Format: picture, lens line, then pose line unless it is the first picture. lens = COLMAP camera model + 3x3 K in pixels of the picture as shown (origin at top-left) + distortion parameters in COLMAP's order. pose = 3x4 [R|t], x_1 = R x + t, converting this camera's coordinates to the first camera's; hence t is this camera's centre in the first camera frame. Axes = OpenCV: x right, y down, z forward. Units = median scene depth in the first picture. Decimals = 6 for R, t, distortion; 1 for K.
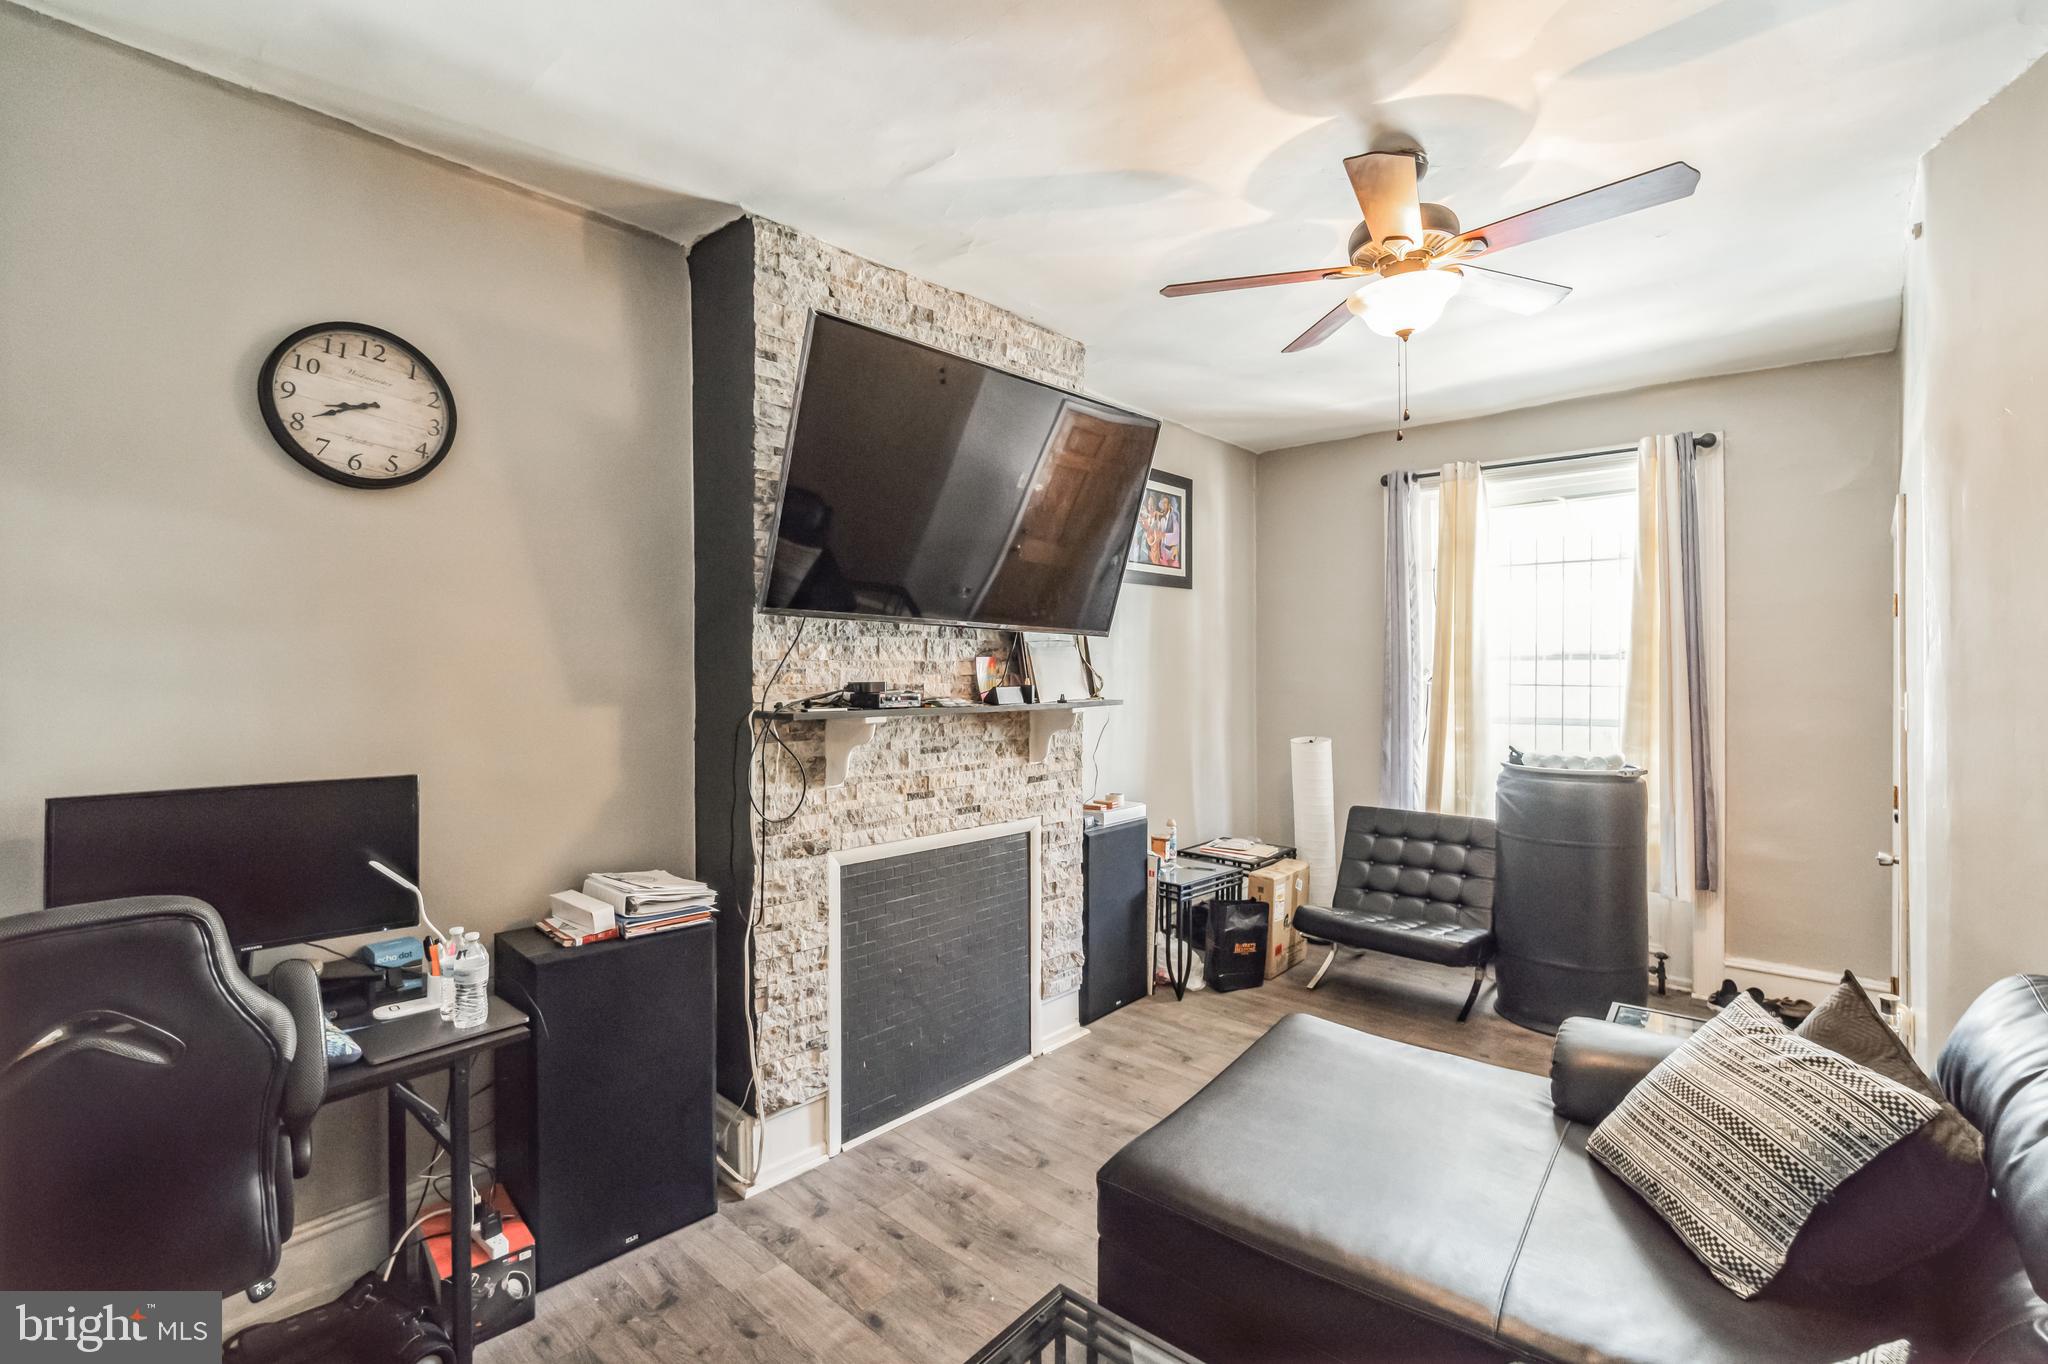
lens RADIAL K [[896.5, 0, 1025.2], [0, 896.5, 672.4], [0, 0, 1]] dist [-0.010274, 0.004791]
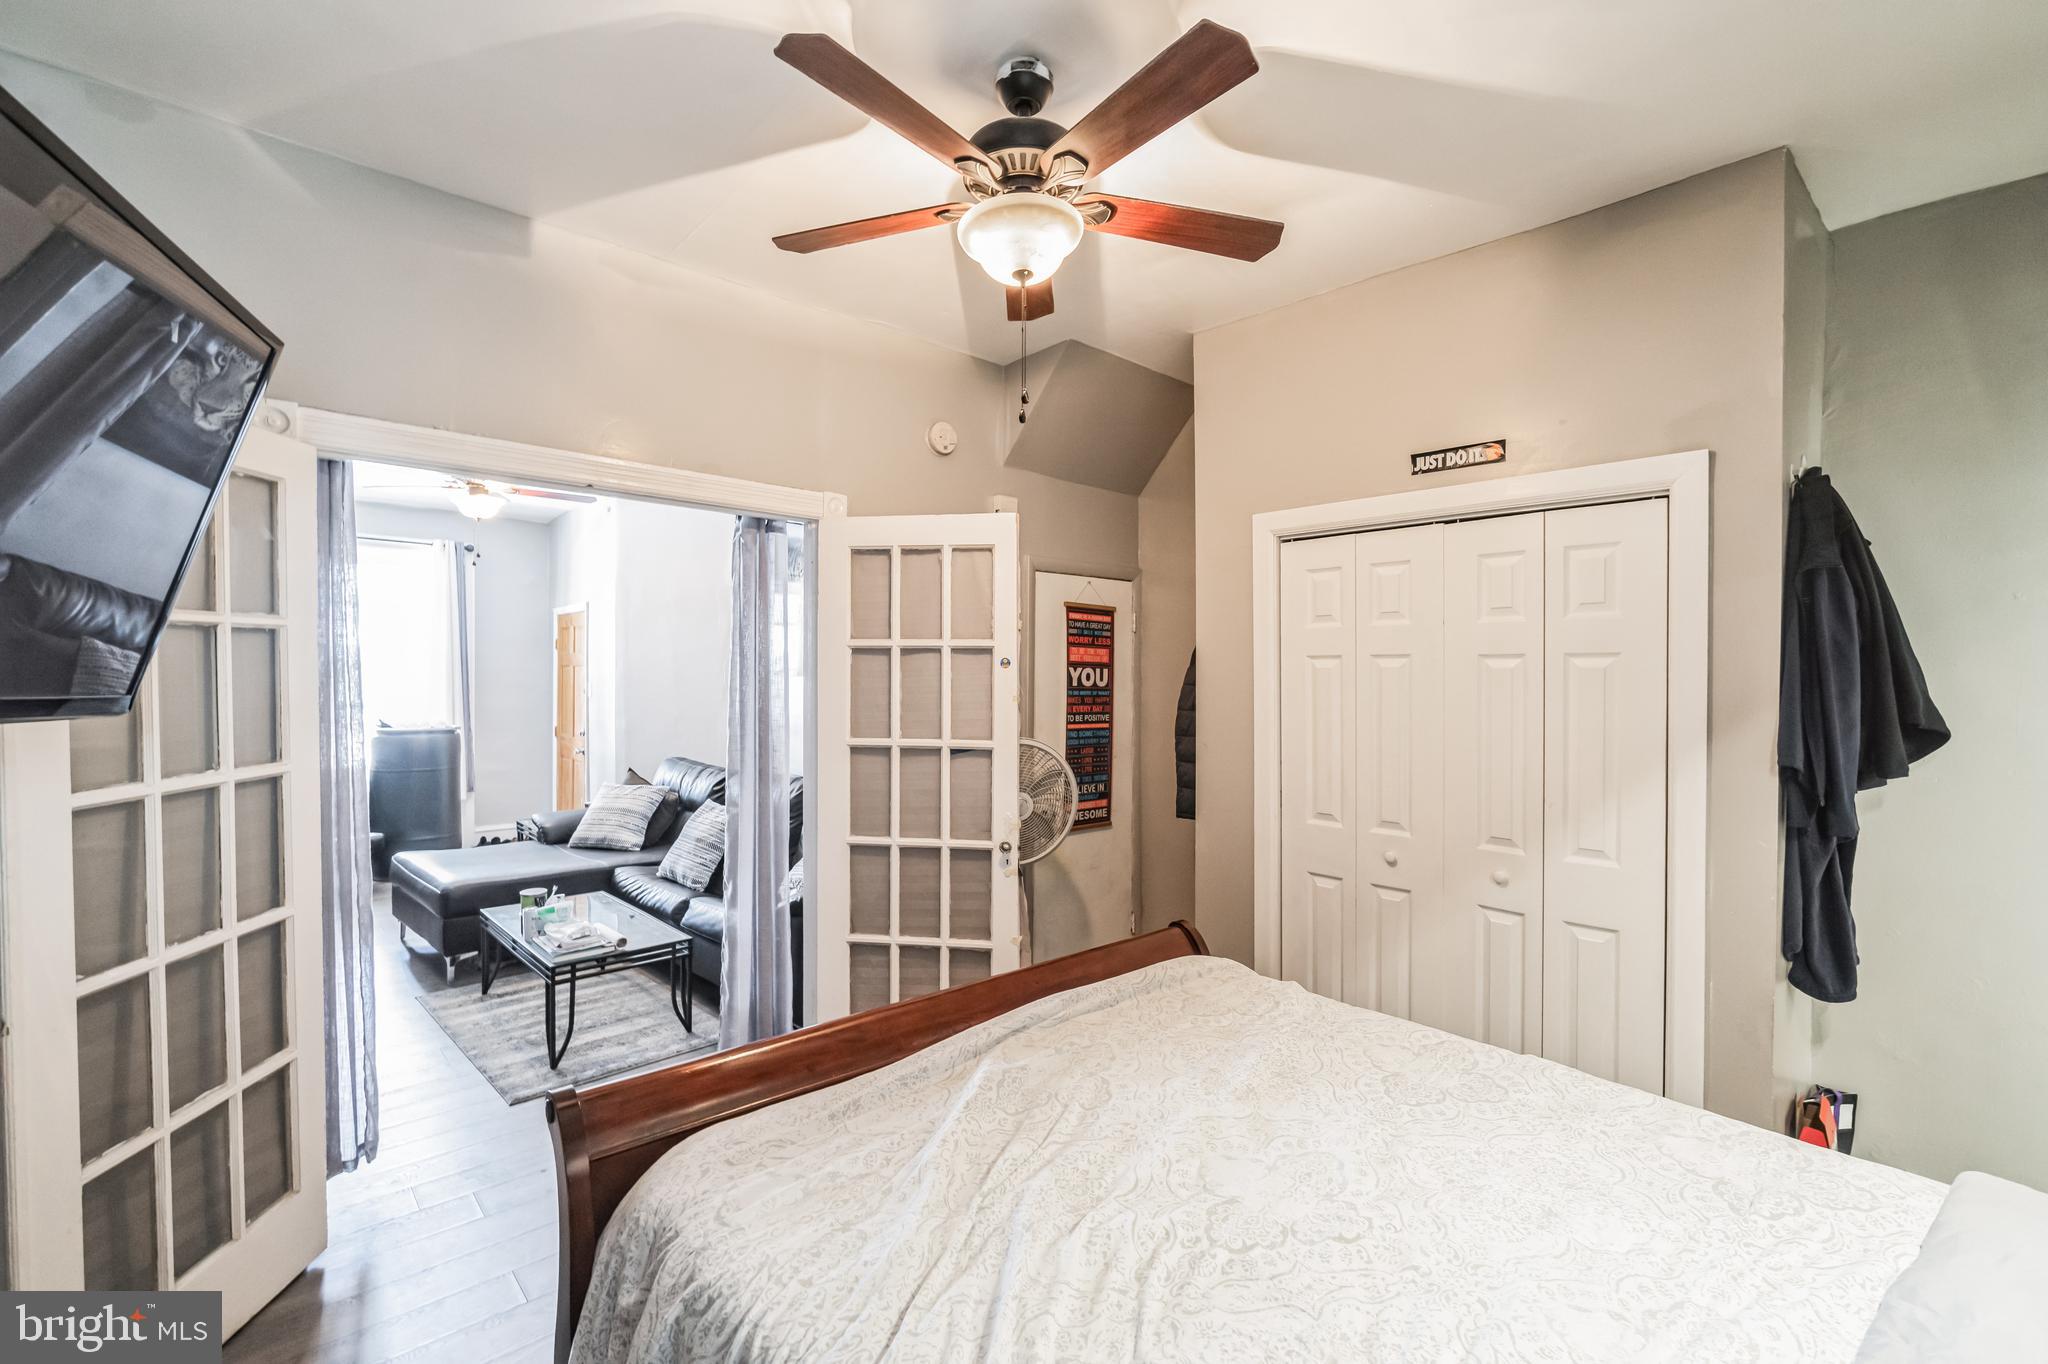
lens RADIAL K [[896.5, 0, 1025.2], [0, 896.5, 672.4], [0, 0, 1]] dist [-0.010274, 0.004791]
pose [[0.110438, 0.001807, 0.993881, -1.337552], [-0.001833, 0.999997, -0.001615, 0.003634], [-0.993881, -0.001643, 0.110441, -0.474651]]
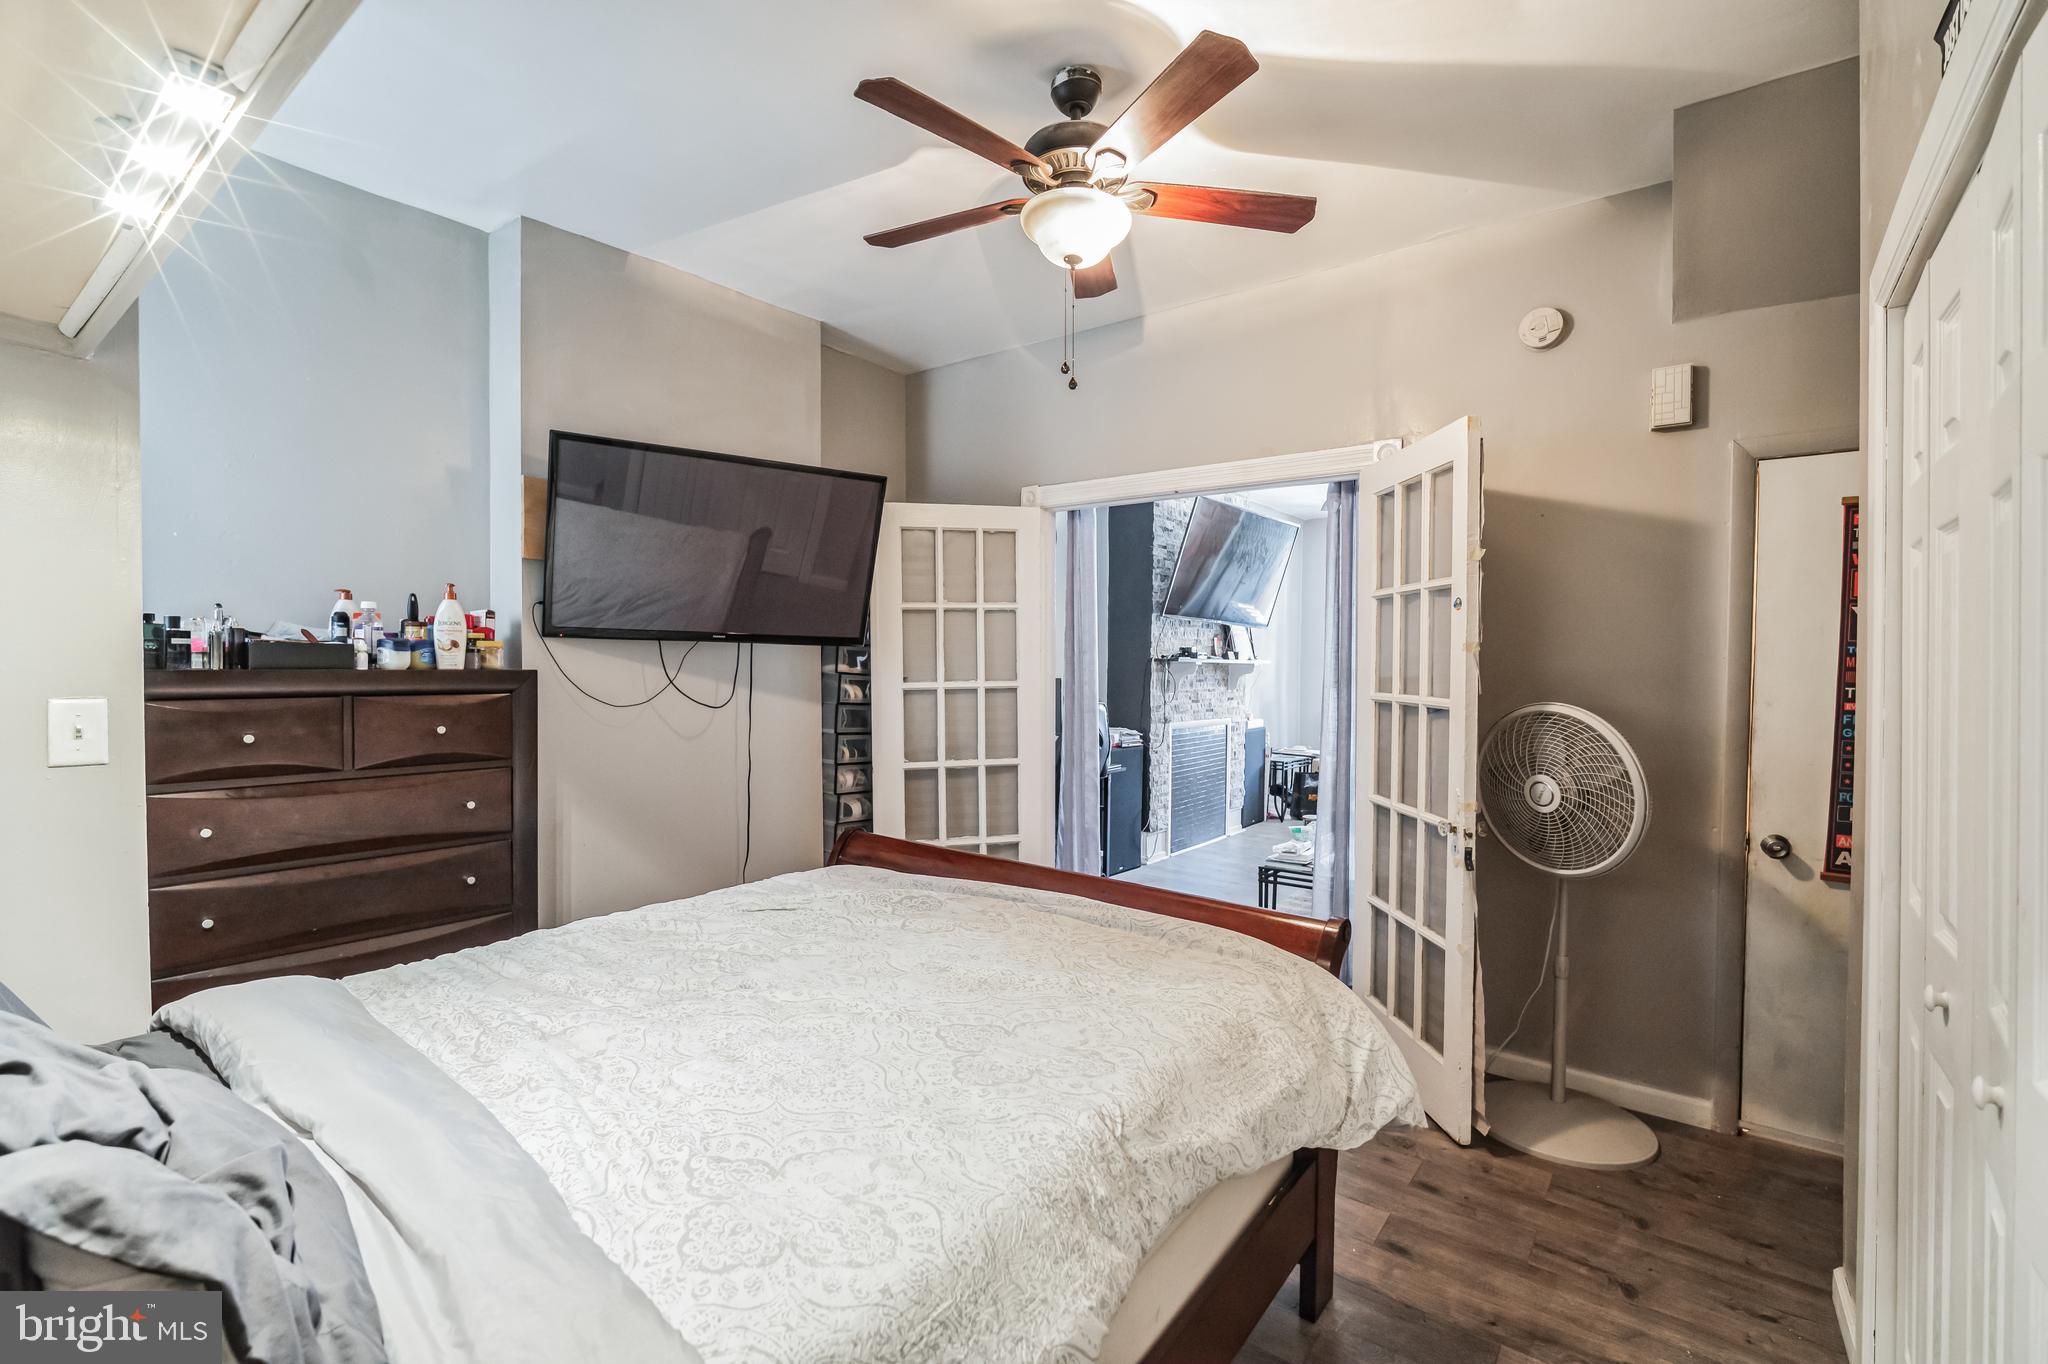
lens RADIAL K [[896.5, 0, 1025.2], [0, 896.5, 672.4], [0, 0, 1]] dist [-0.010274, 0.004791]
pose [[0.997537, 0.008080, 0.069670, -0.726121], [-0.008777, 0.999914, 0.009711, 0.054678], [-0.069585, -0.010298, 0.997523, -1.203957]]
